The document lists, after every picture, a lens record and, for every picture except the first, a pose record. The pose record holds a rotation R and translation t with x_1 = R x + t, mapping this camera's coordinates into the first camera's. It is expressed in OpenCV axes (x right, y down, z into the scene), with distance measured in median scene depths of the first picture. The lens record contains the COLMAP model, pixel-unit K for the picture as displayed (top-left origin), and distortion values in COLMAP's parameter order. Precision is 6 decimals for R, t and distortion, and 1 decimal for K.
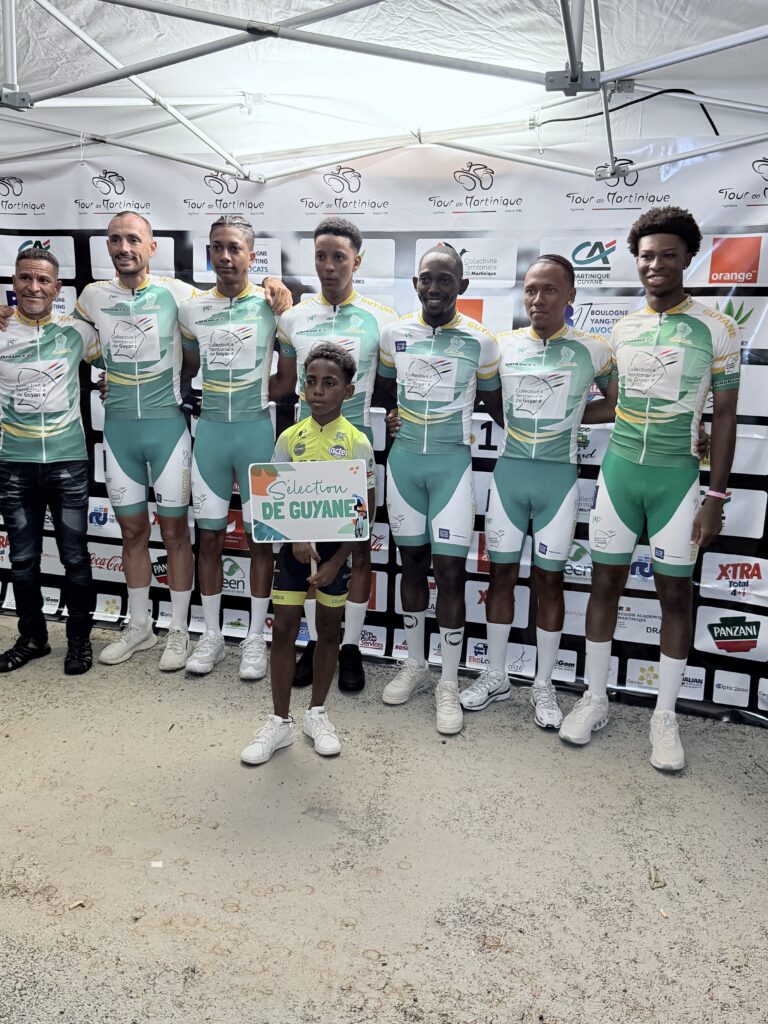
lens RADIAL K [[866.5, 0, 383.3], [0, 866.5, 509.1], [0, 0, 1]] dist [0.017640, -0.041023]
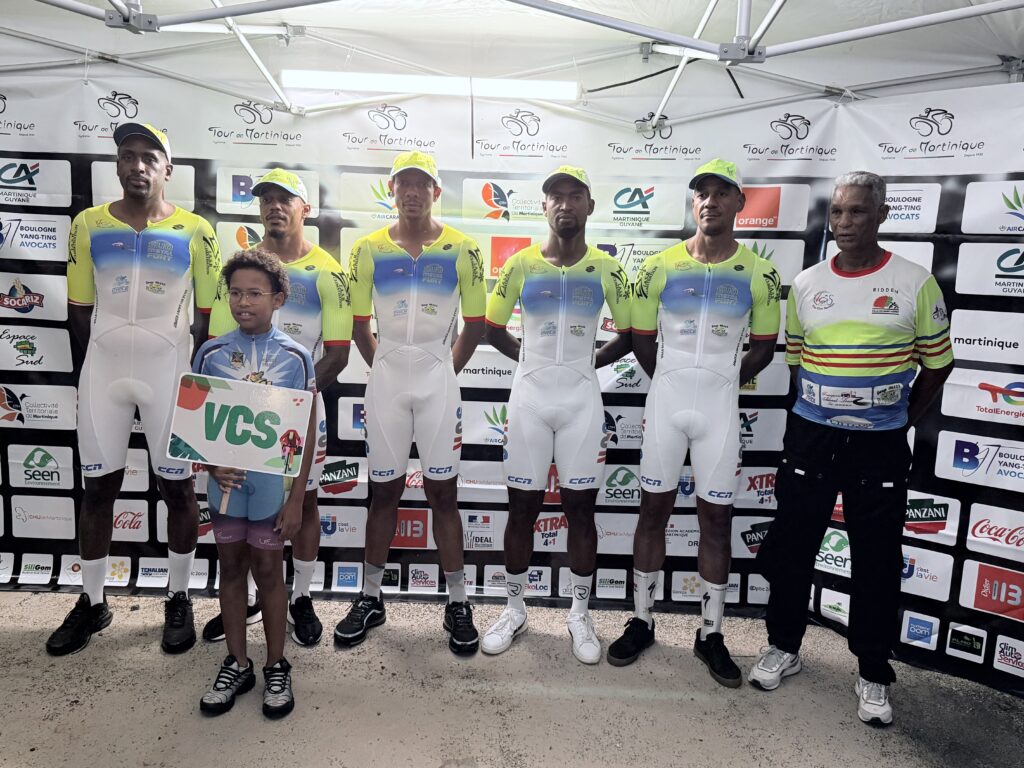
lens RADIAL K [[850.4, 0, 506.2], [0, 850.4, 387.7], [0, 0, 1]] dist [0.033548, -0.067066]
pose [[0.956461, -0.039409, 0.289188, -0.227705], [0.052658, 0.997883, -0.038176, -0.025064], [-0.287071, 0.051742, 0.956511, 0.039388]]
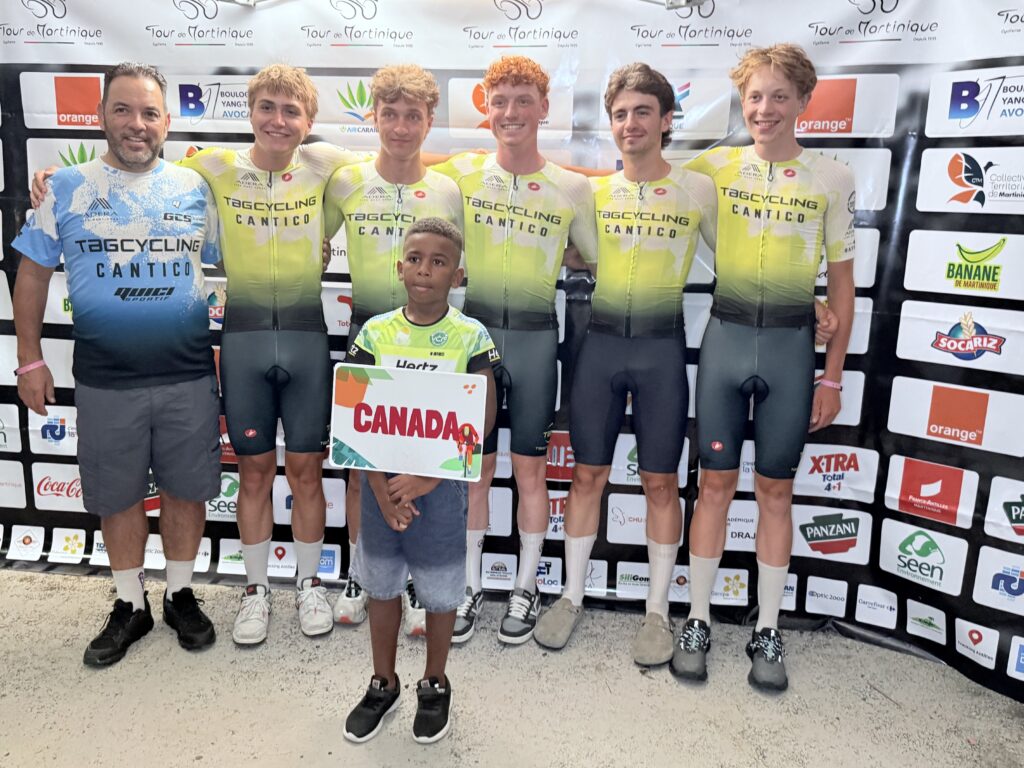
lens RADIAL K [[866.5, 0, 514.1], [0, 866.5, 389.7], [0, 0, 1]] dist [0.017640, -0.041023]
pose [[0.985323, -0.042704, 0.165270, -0.052837], [0.040461, 0.999038, 0.016918, -0.031560], [-0.165833, -0.009983, 0.986103, 0.190549]]
